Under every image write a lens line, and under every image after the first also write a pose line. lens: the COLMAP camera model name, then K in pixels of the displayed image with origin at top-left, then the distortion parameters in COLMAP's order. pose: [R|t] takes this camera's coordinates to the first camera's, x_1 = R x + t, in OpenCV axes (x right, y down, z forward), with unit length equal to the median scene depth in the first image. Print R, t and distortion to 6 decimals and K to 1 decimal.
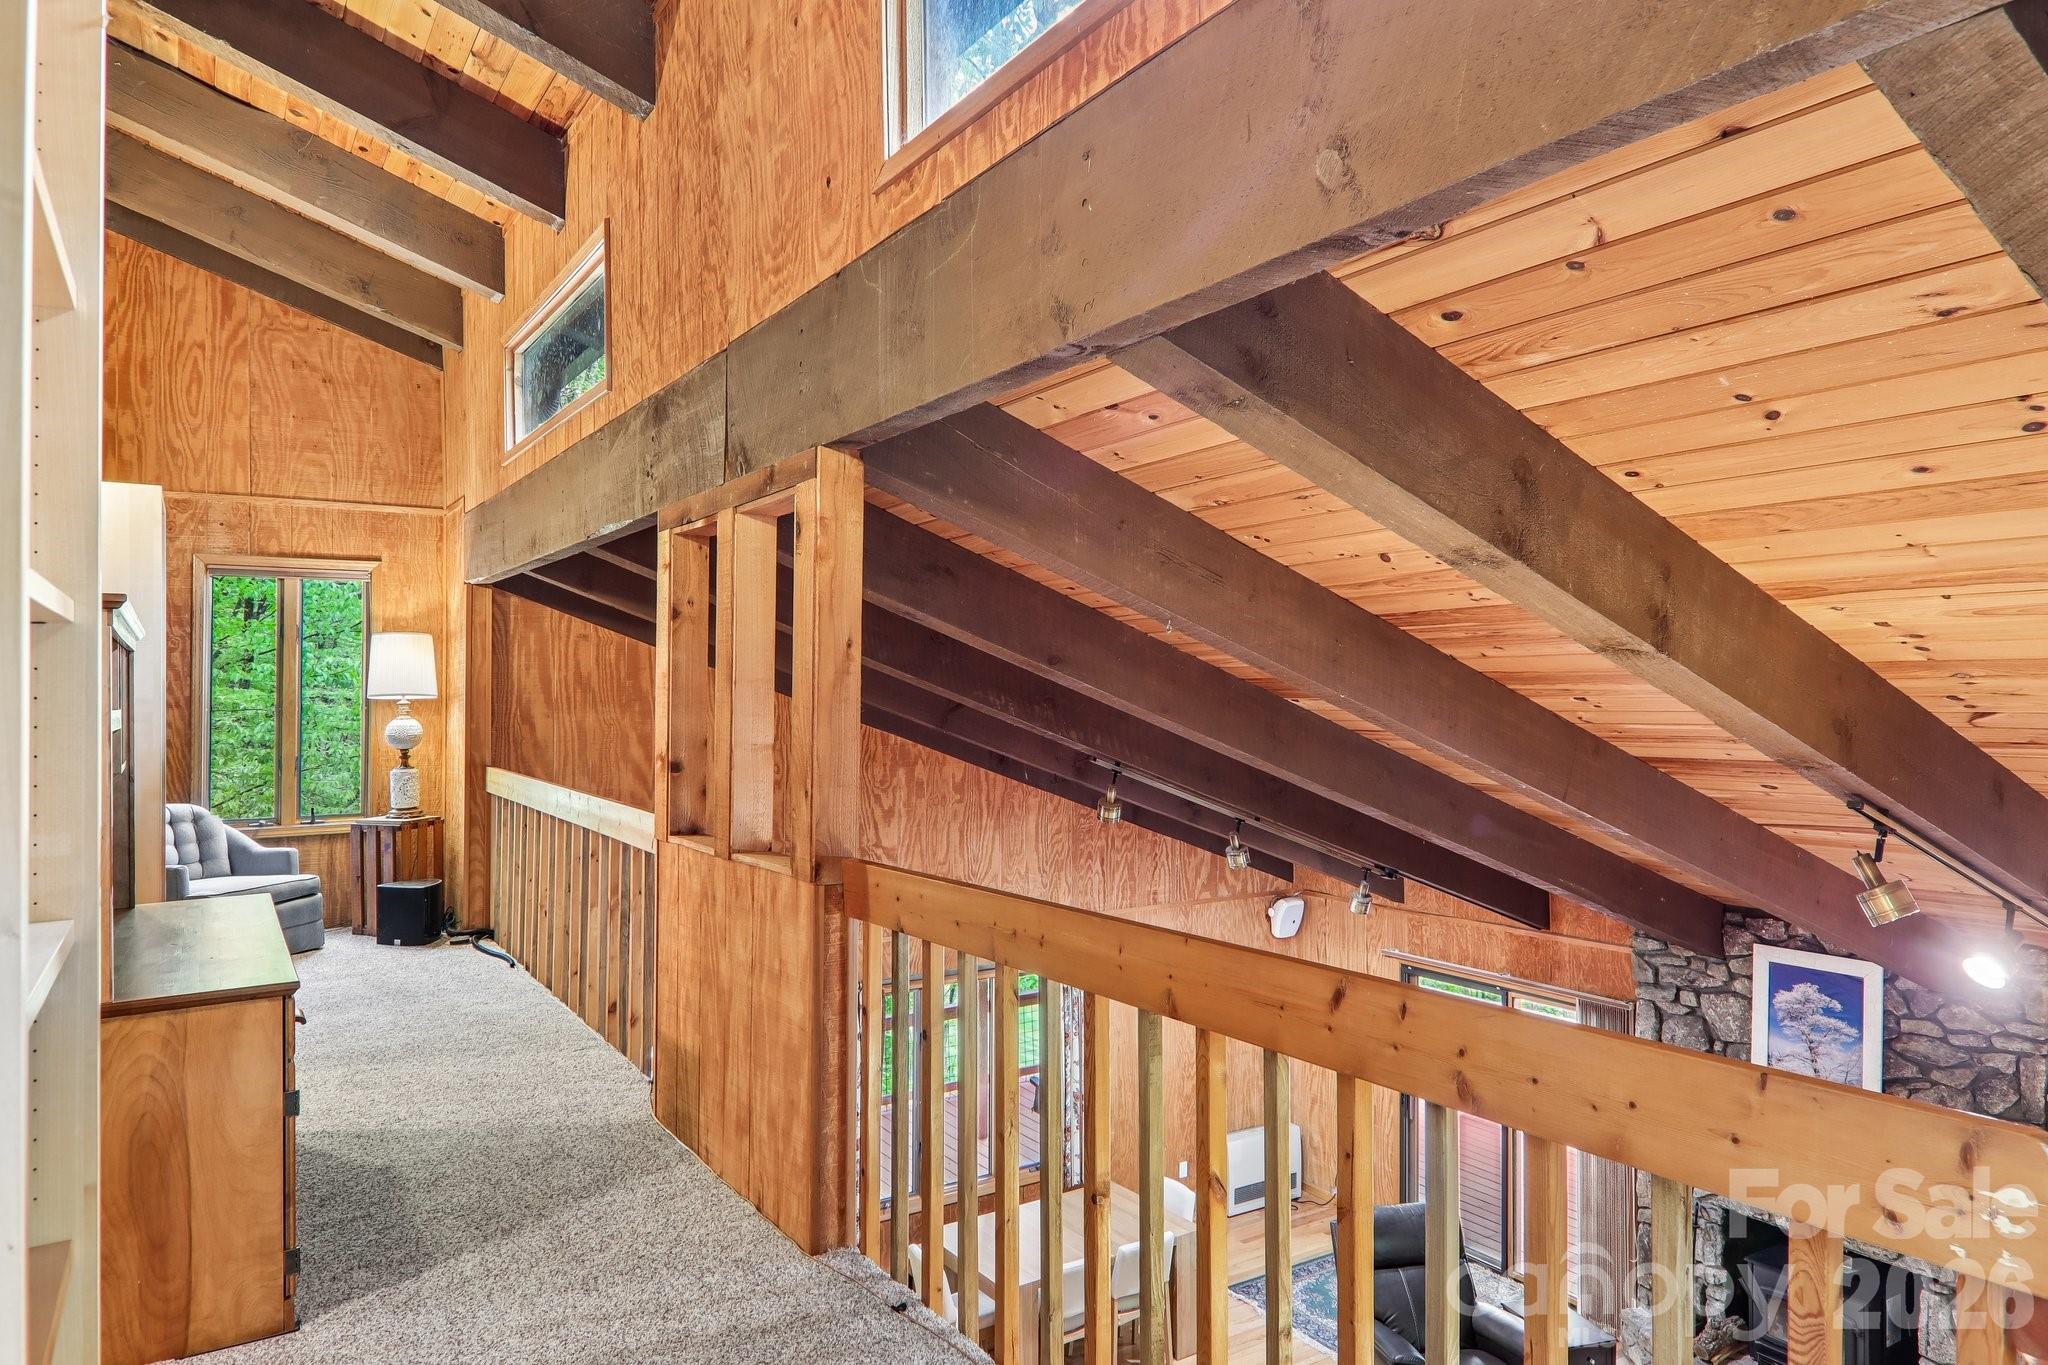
lens RADIAL K [[1339.5, 0, 1022.2], [0, 1339.5, 655.9], [0, 0, 1]] dist [0.002961, -0.006575]
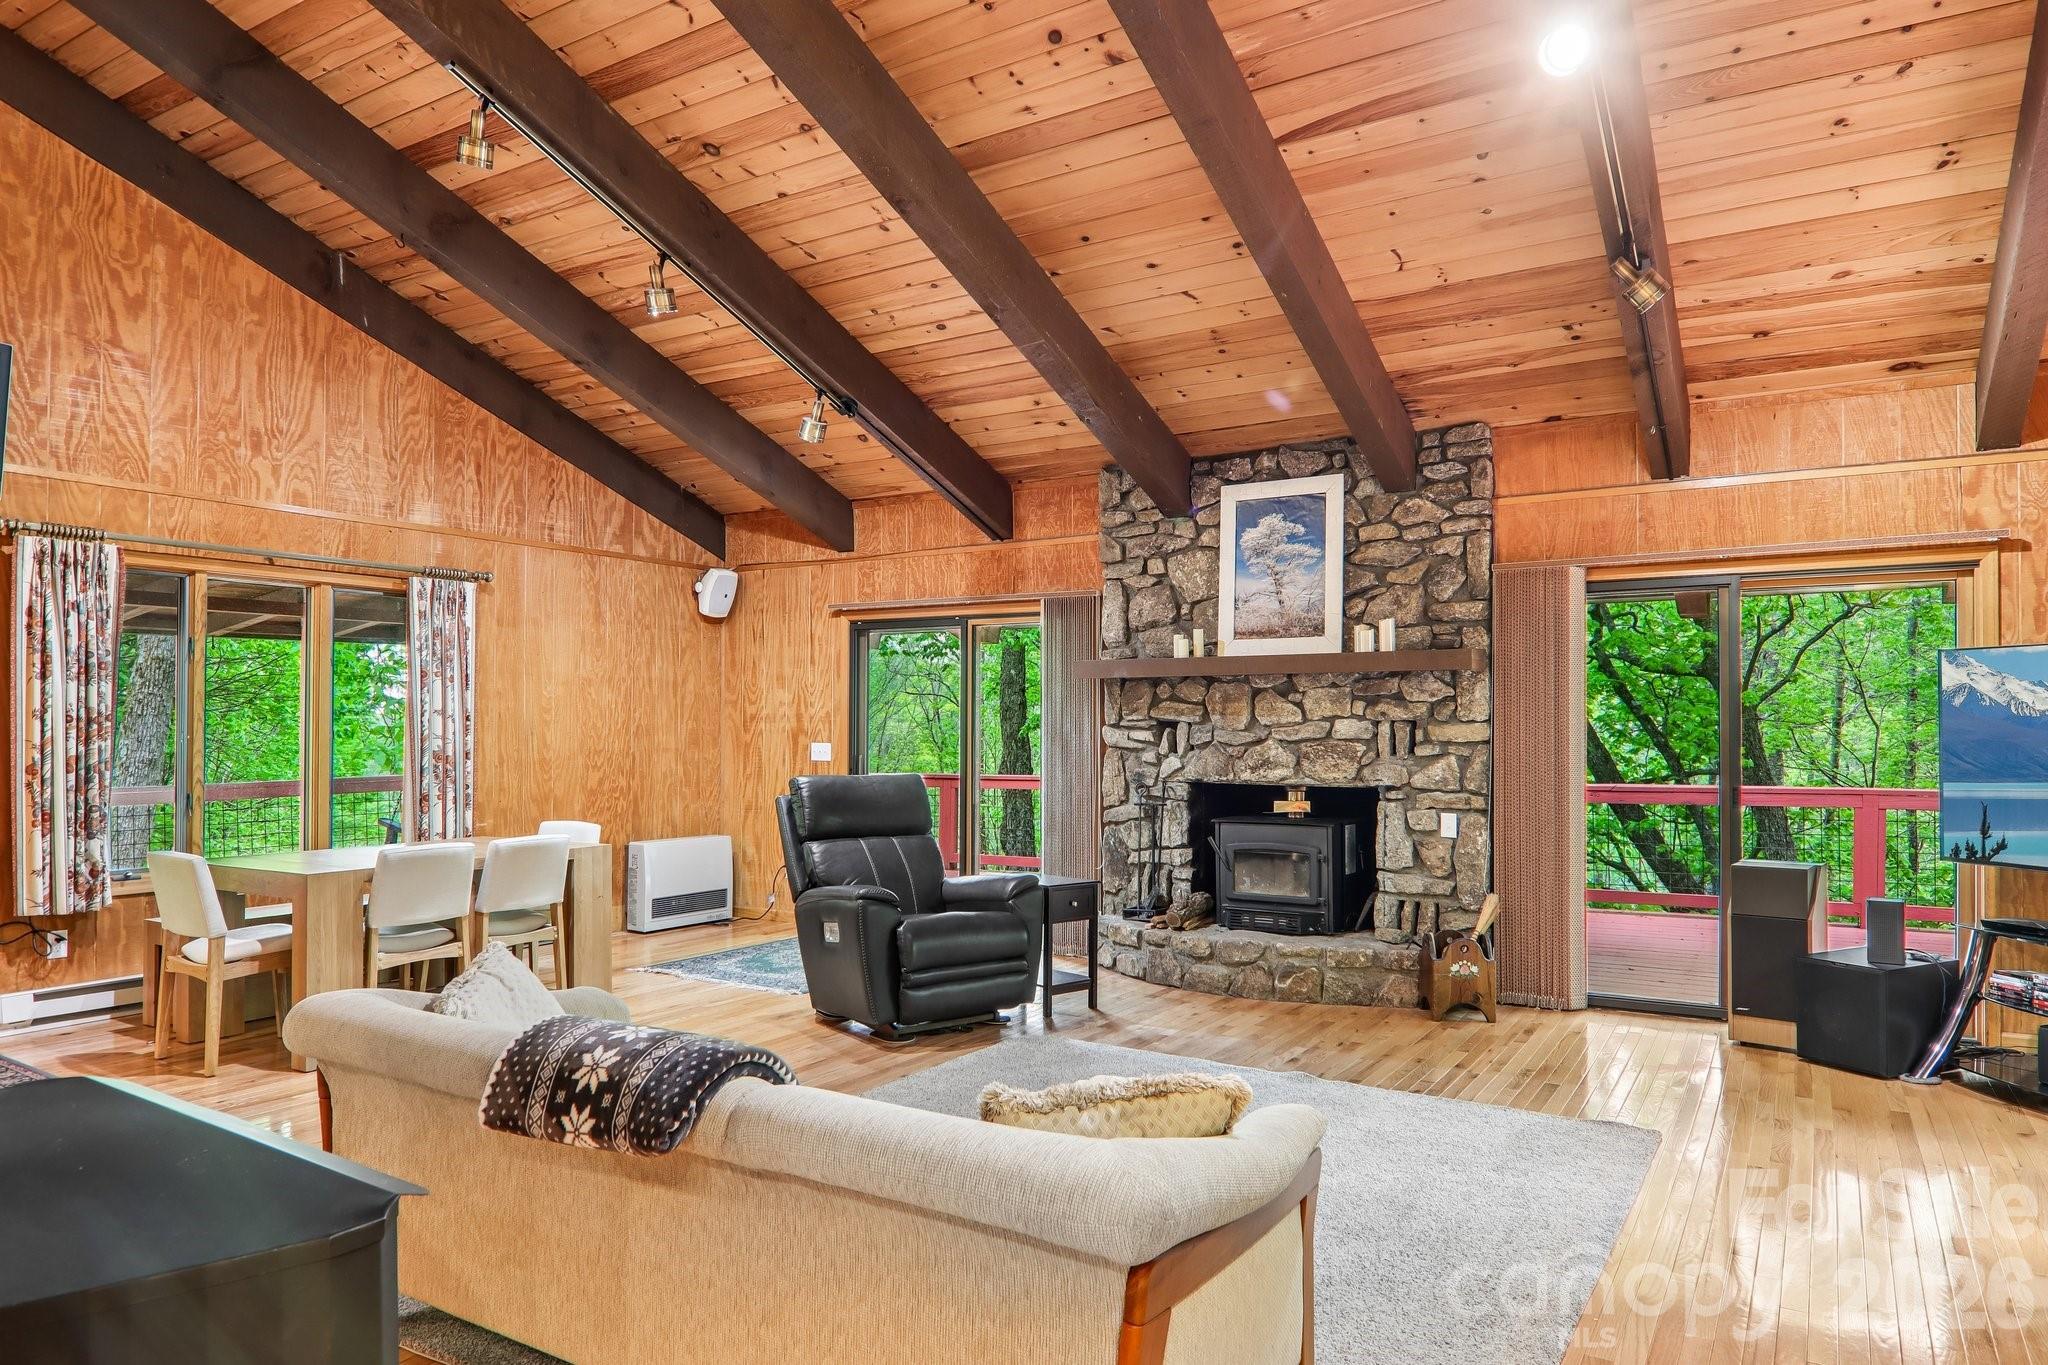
lens RADIAL K [[1304.3, 0, 1049.9], [0, 1304.3, 711.4], [0, 0, 1]] dist [-0.000851, -0.007189]
pose [[0.901337, 0.006207, 0.433075, 0.039694], [-0.005038, 0.999980, -0.003845, 0.363548], [-0.433090, 0.001284, 0.901350, 0.217604]]
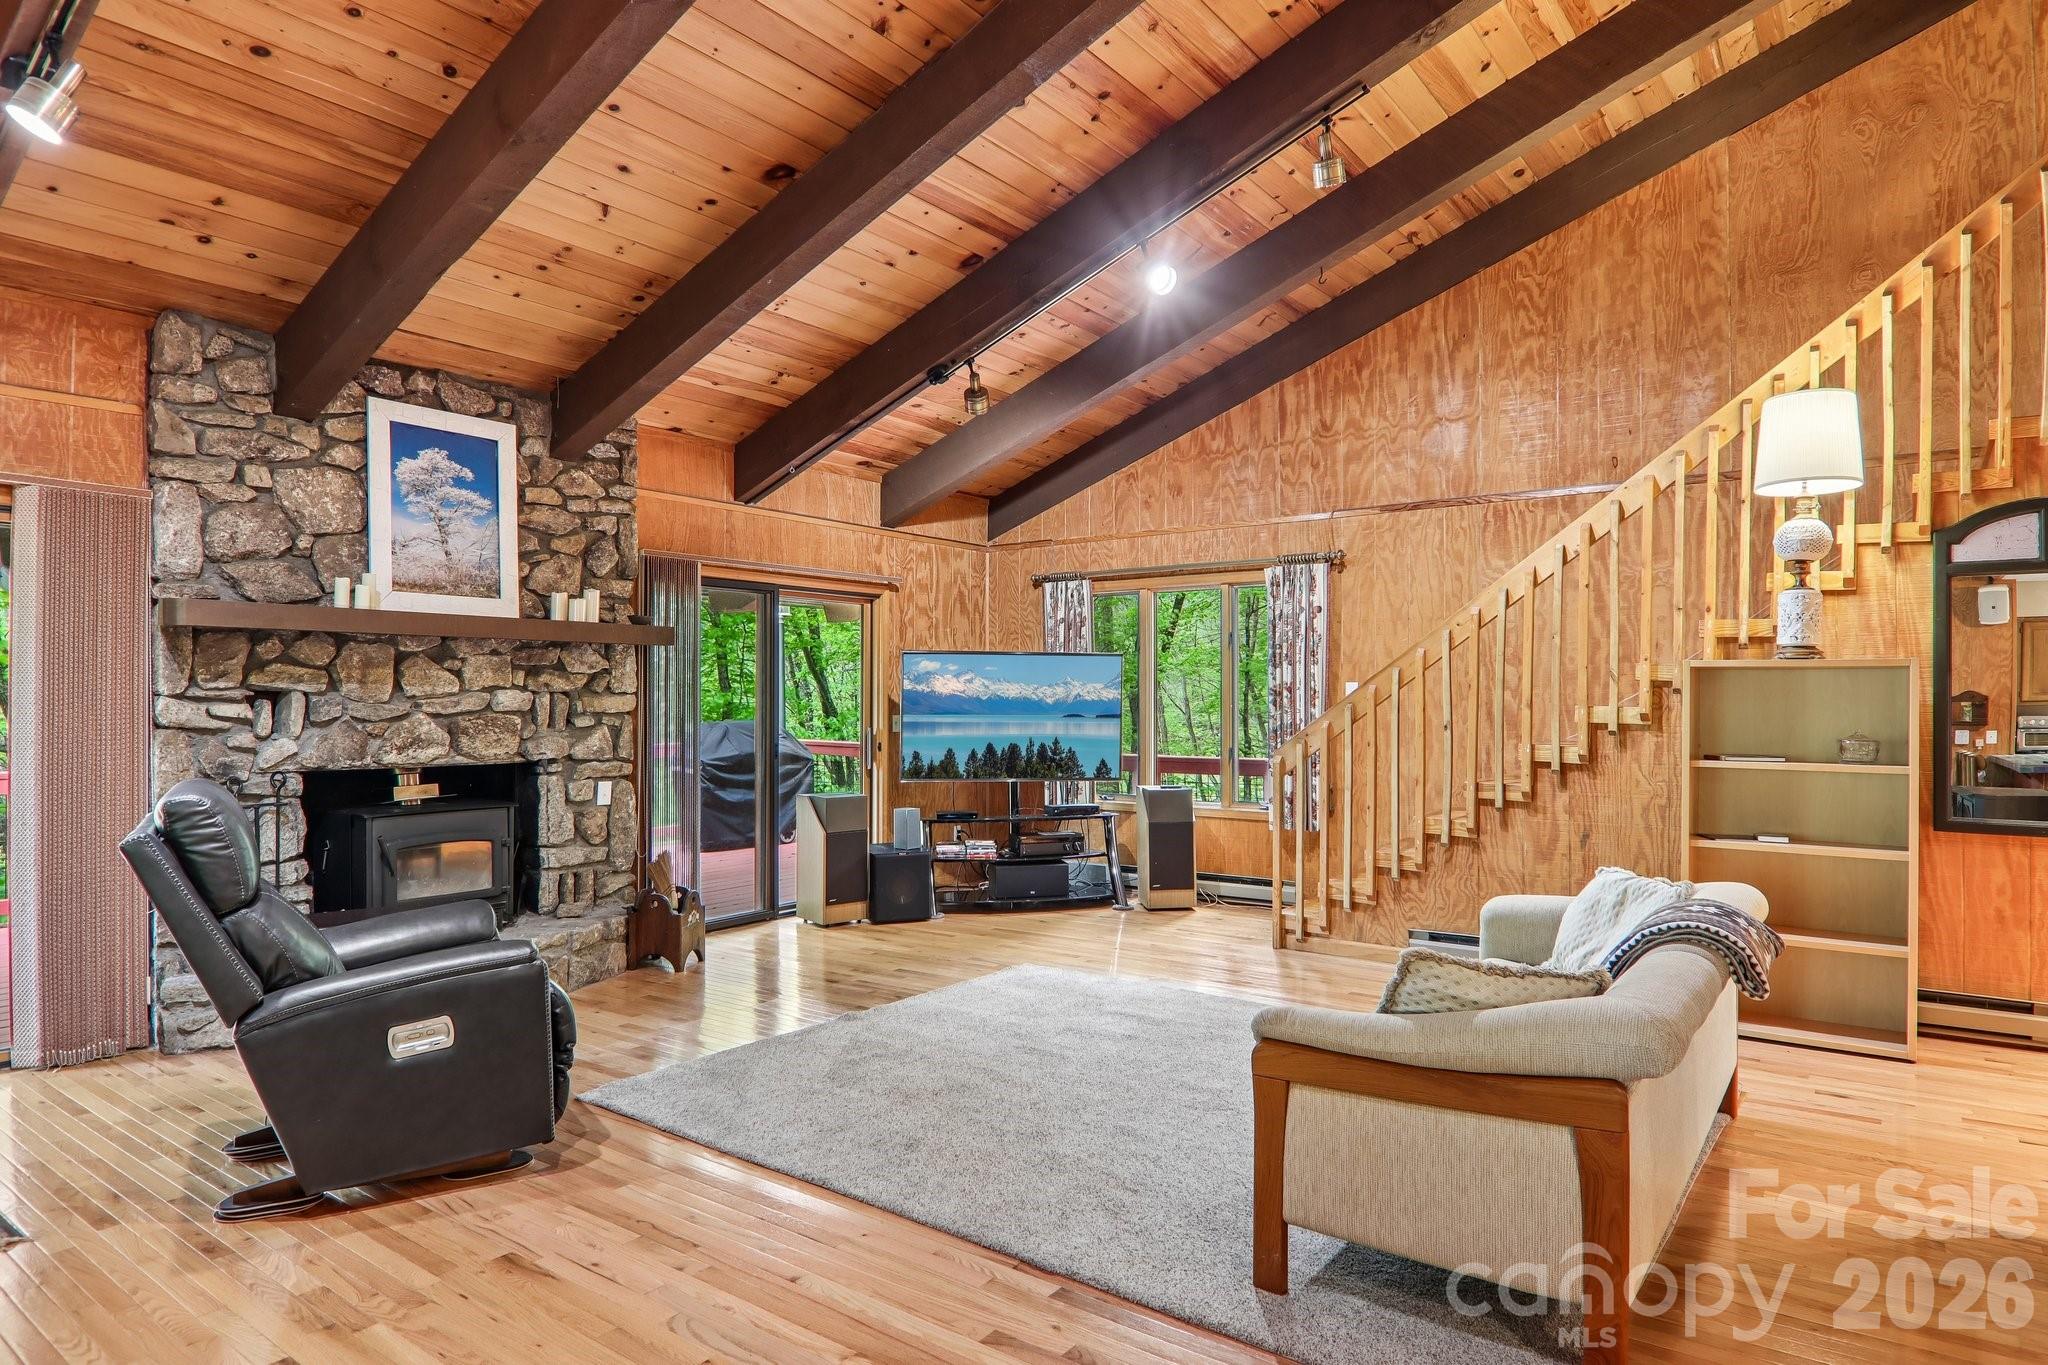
lens RADIAL K [[1158.5, 0, 1023.8], [0, 1158.5, 687.5], [0, 0, 1]] dist [0.020955, -0.024067]
pose [[-0.341104, 0.010642, 0.939965, -0.183199], [-0.008318, 0.999863, -0.014339, 0.370317], [-0.939989, -0.012710, -0.340968, 0.844185]]
